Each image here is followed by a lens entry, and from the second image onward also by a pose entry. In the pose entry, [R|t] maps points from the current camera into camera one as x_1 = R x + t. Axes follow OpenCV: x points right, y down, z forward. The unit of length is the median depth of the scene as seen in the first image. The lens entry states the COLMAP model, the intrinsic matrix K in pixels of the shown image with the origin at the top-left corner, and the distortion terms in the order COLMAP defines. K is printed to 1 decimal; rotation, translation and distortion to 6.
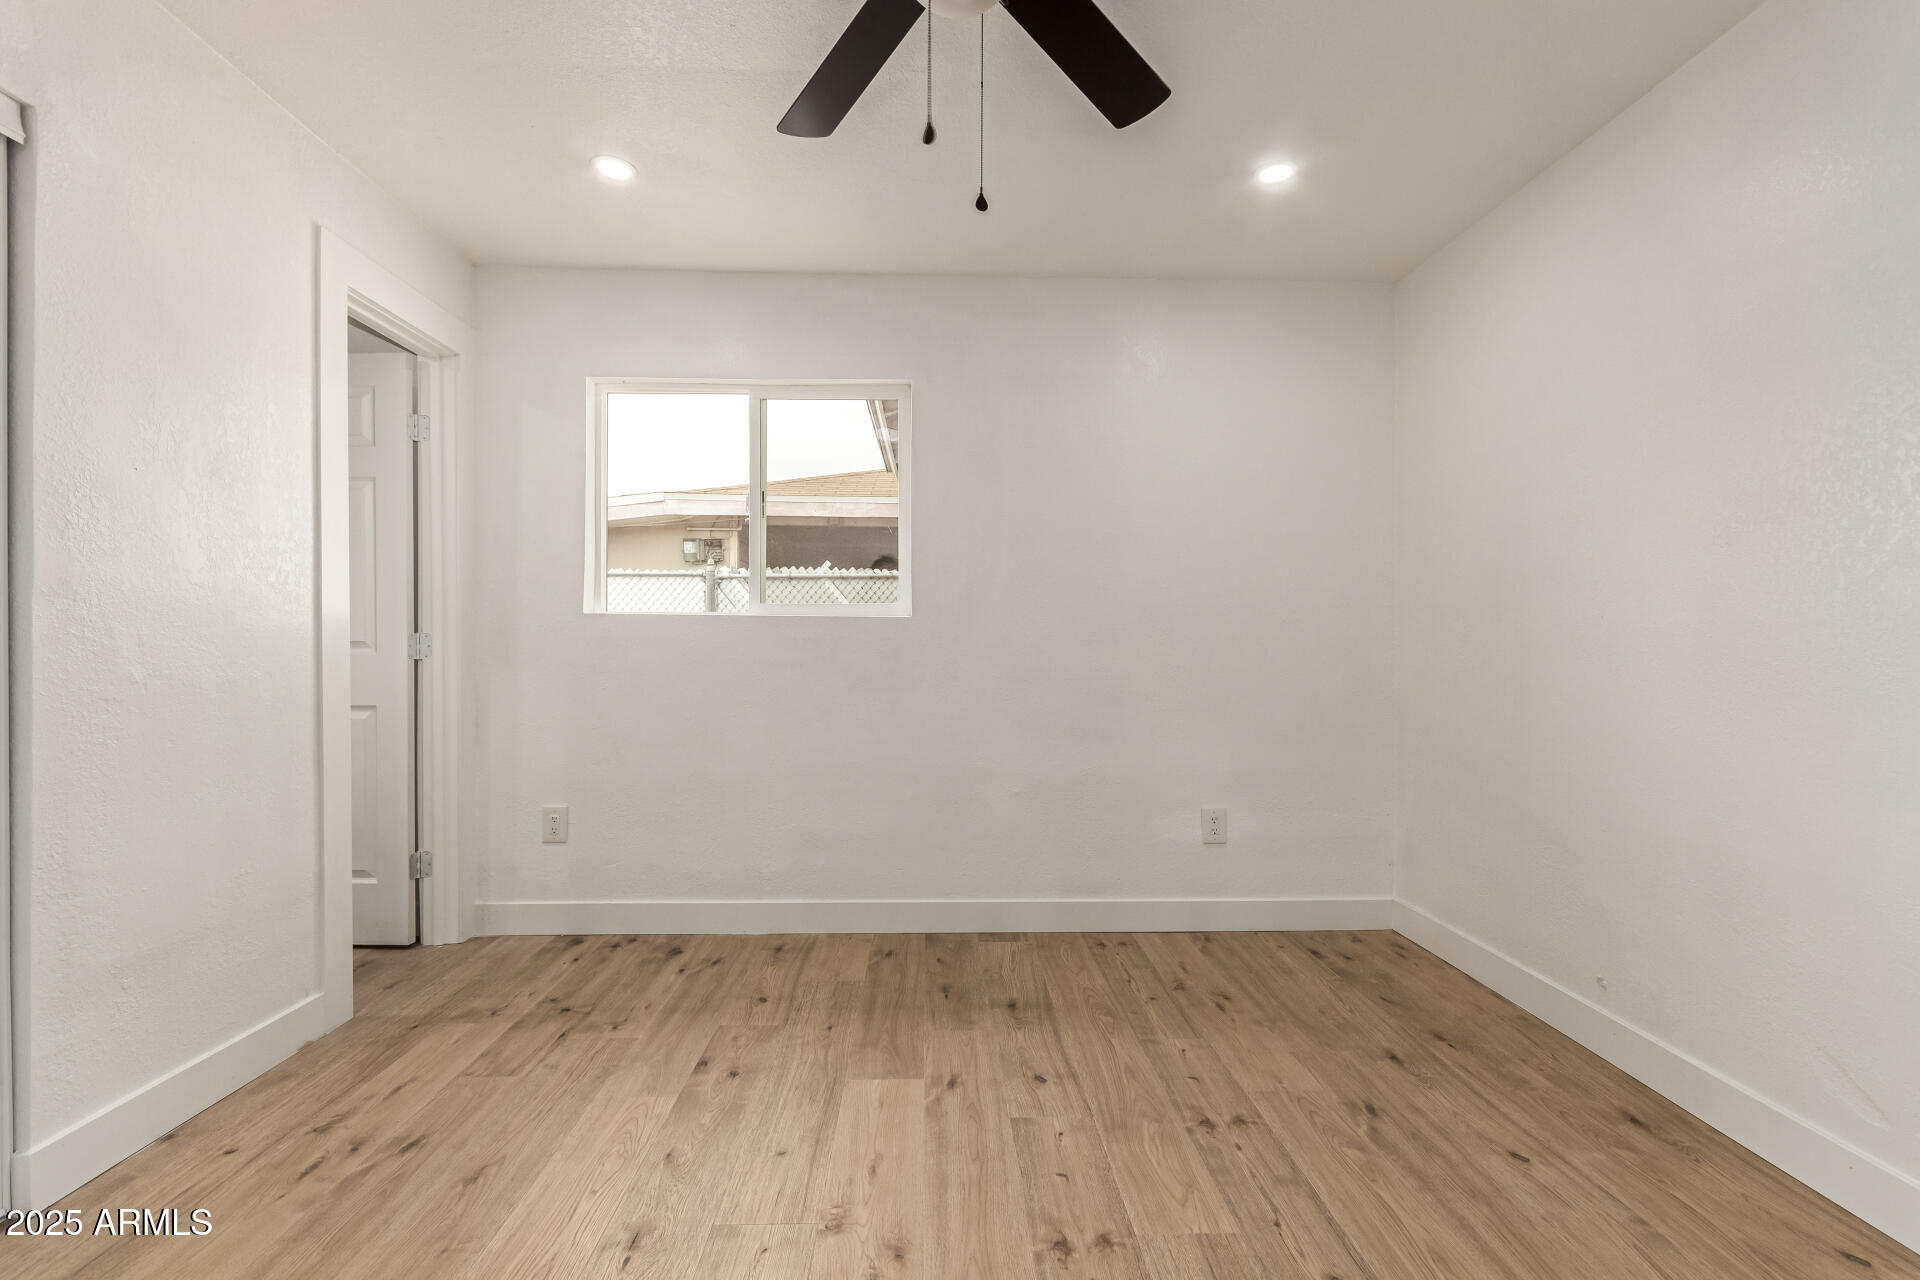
lens RADIAL K [[907.5, 0, 980.5], [0, 907.5, 643.2], [0, 0, 1]] dist [-0.000131, 0.001521]
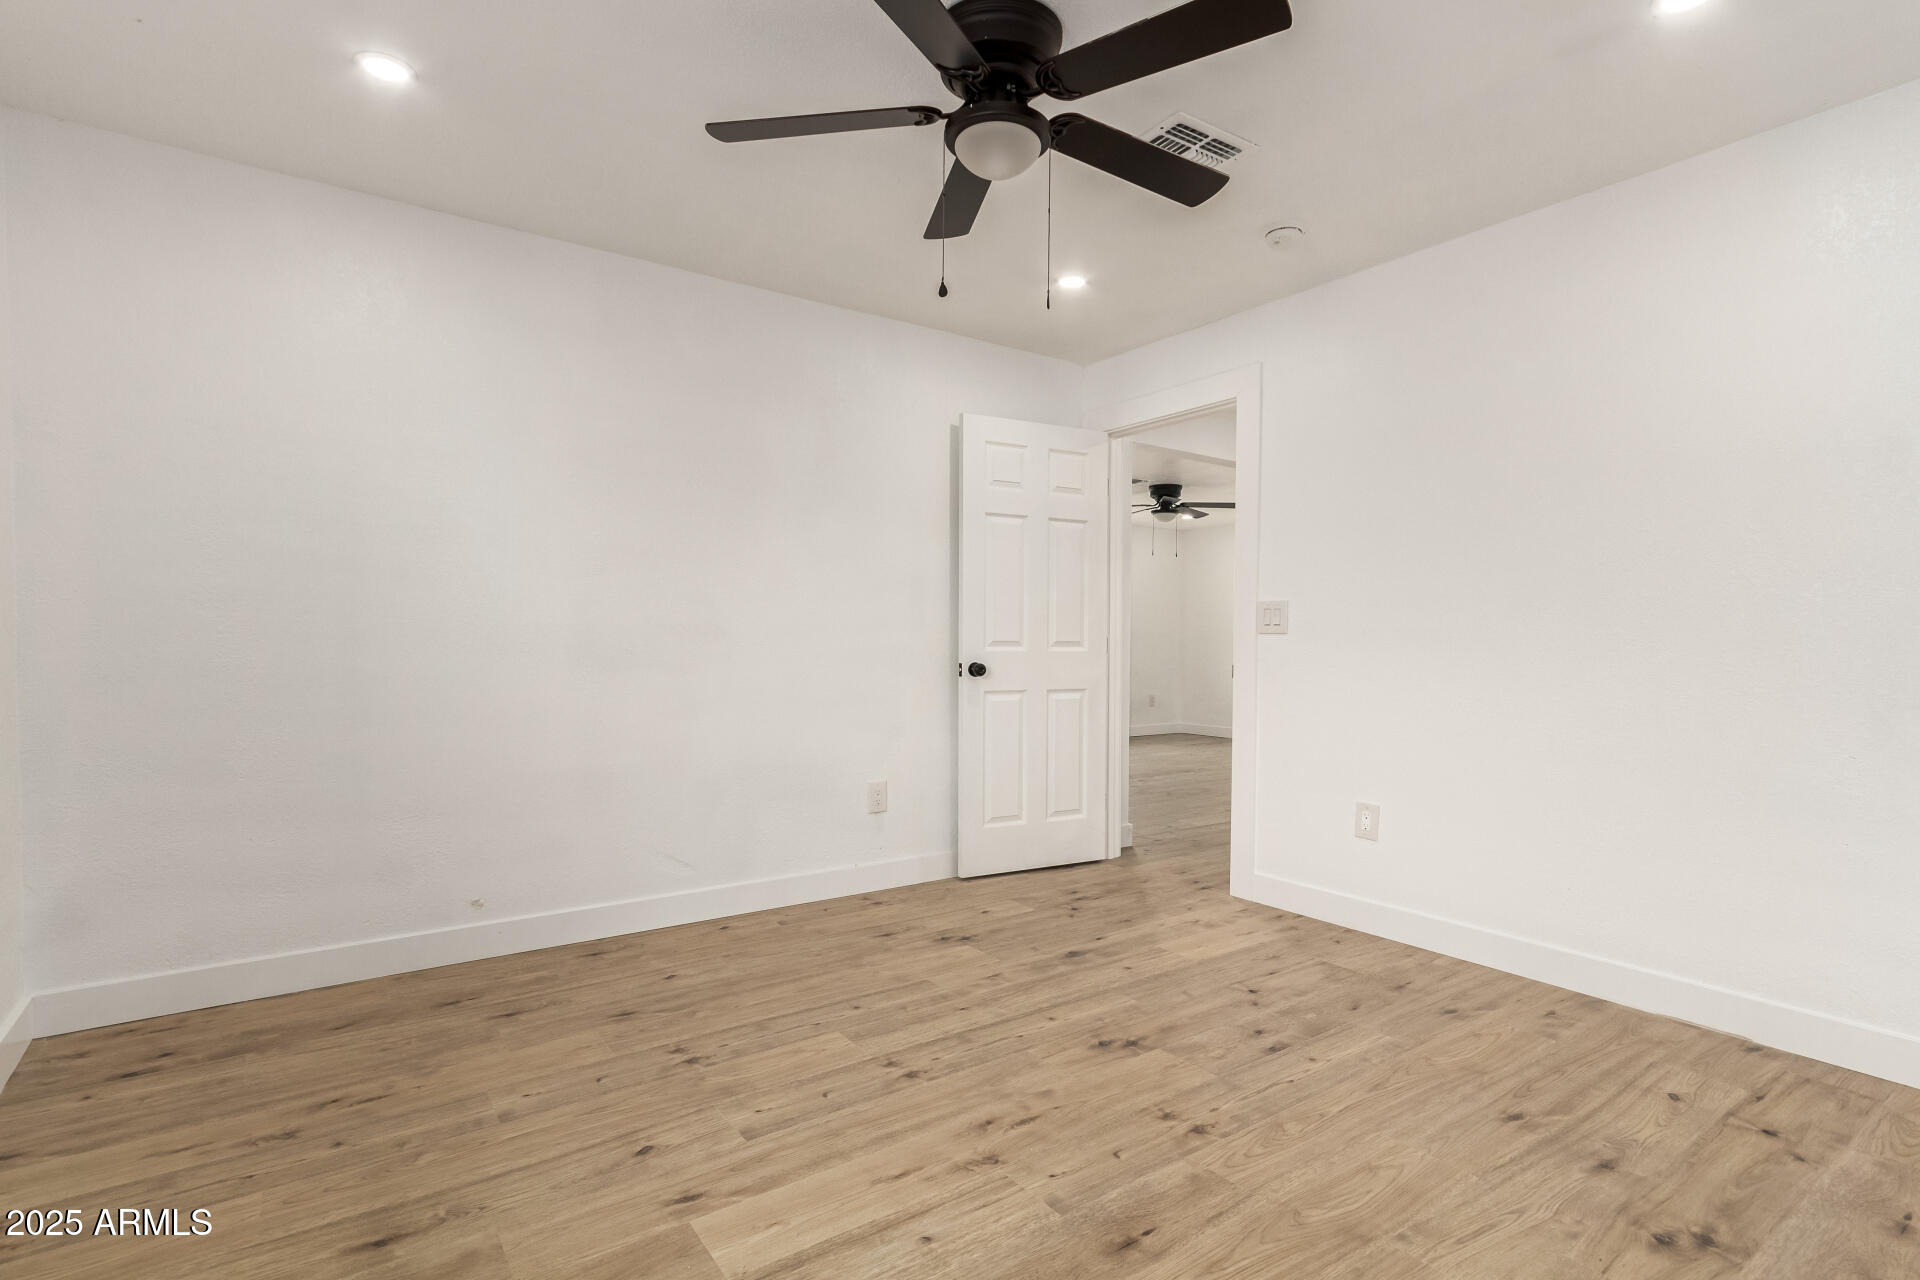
lens RADIAL K [[933.7, 0, 929.6], [0, 933.7, 643.5], [0, 0, 1]] dist [-0.001242, 0.000109]
pose [[-0.511536, -0.007427, 0.859230, -0.693021], [-0.005863, 0.999970, 0.005154, 0.003575], [-0.859242, -0.002401, -0.511564, 1.041836]]
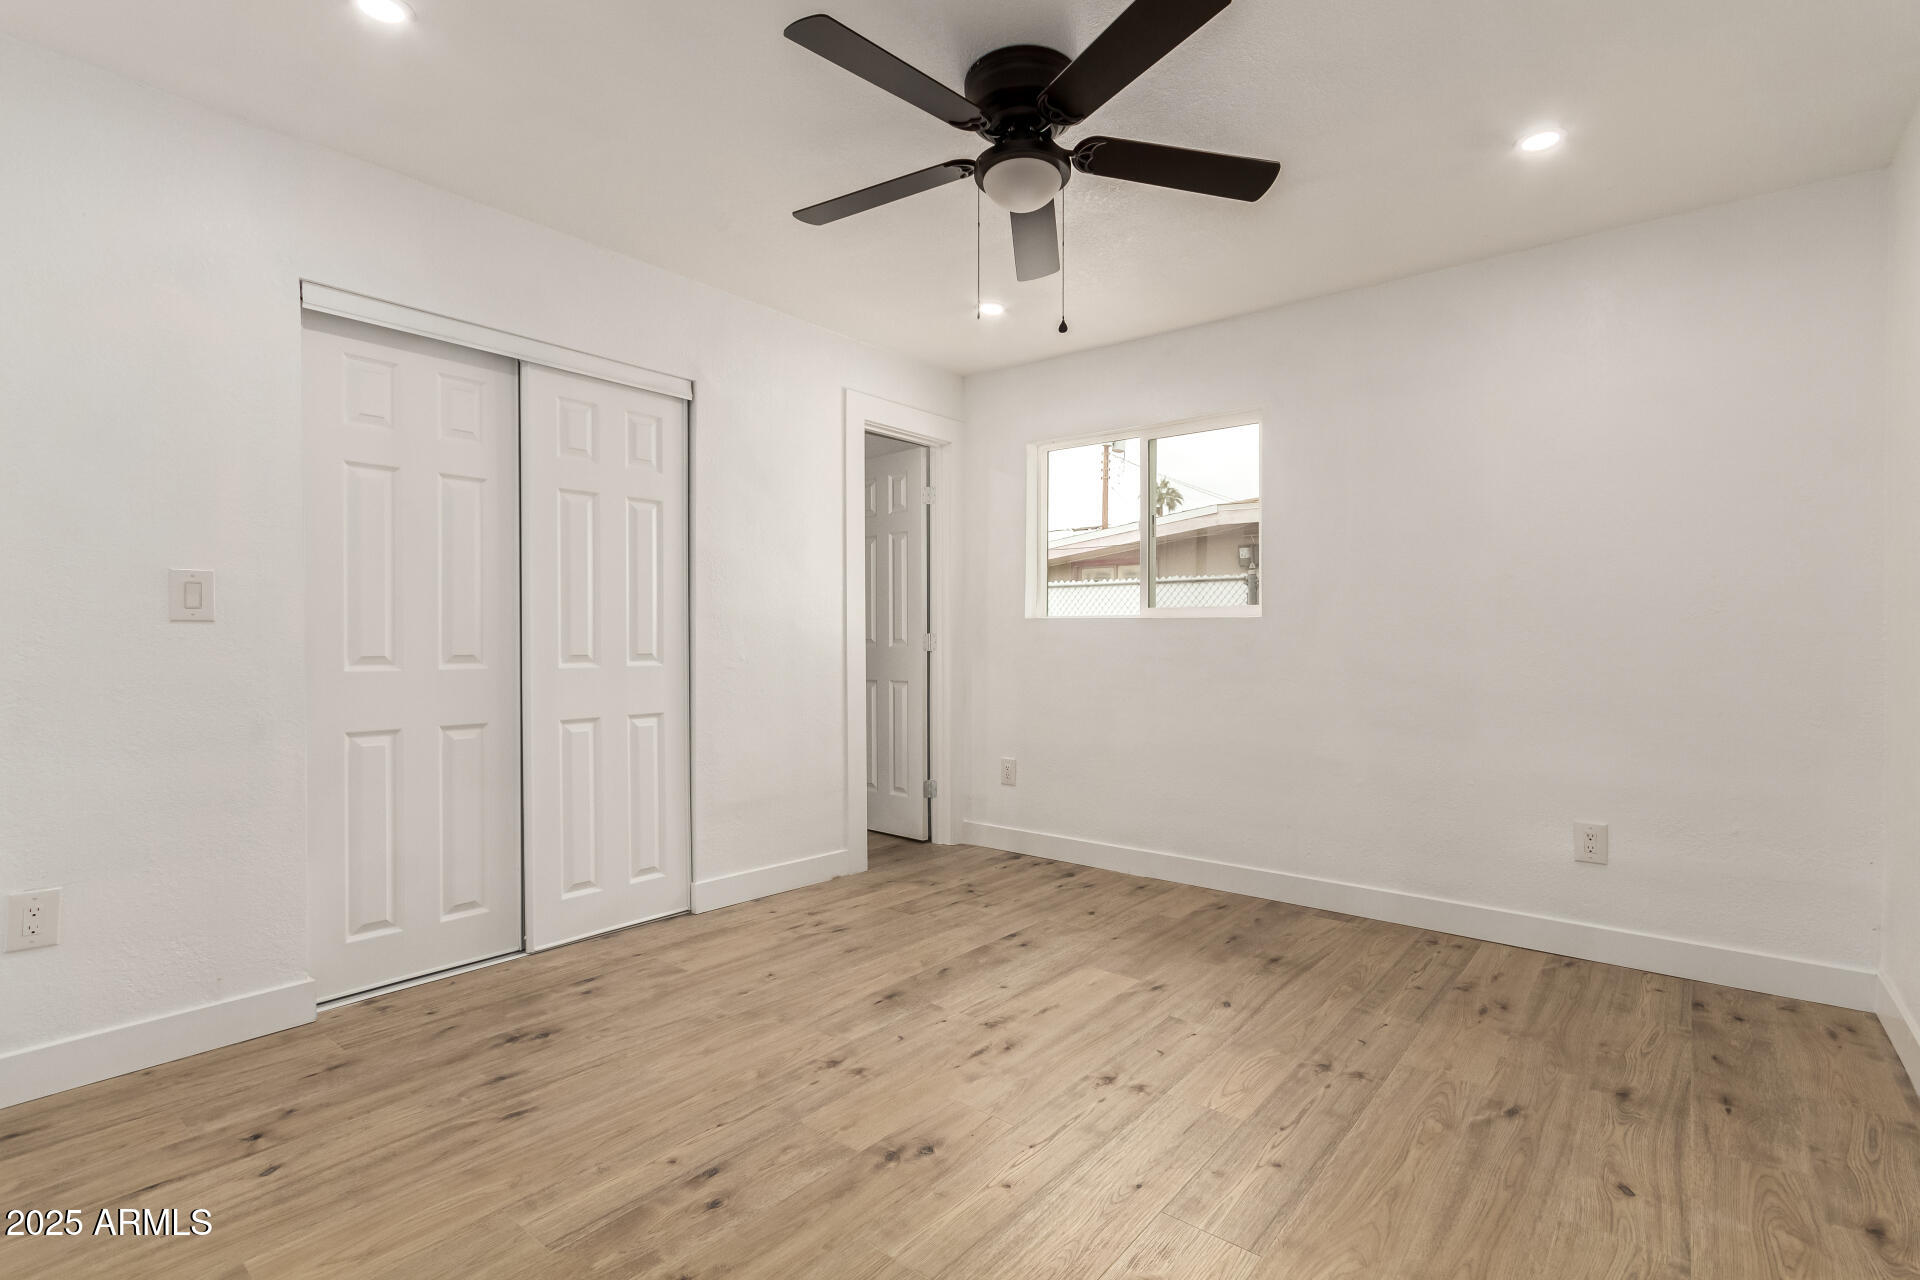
lens RADIAL K [[907.5, 0, 980.5], [0, 907.5, 643.2], [0, 0, 1]] dist [-0.000131, 0.001521]
pose [[0.760425, 0.001728, -0.649423, 0.508192], [-0.001193, 0.999998, 0.001263, 0.004244], [0.649424, -0.000185, 0.760426, -0.099207]]
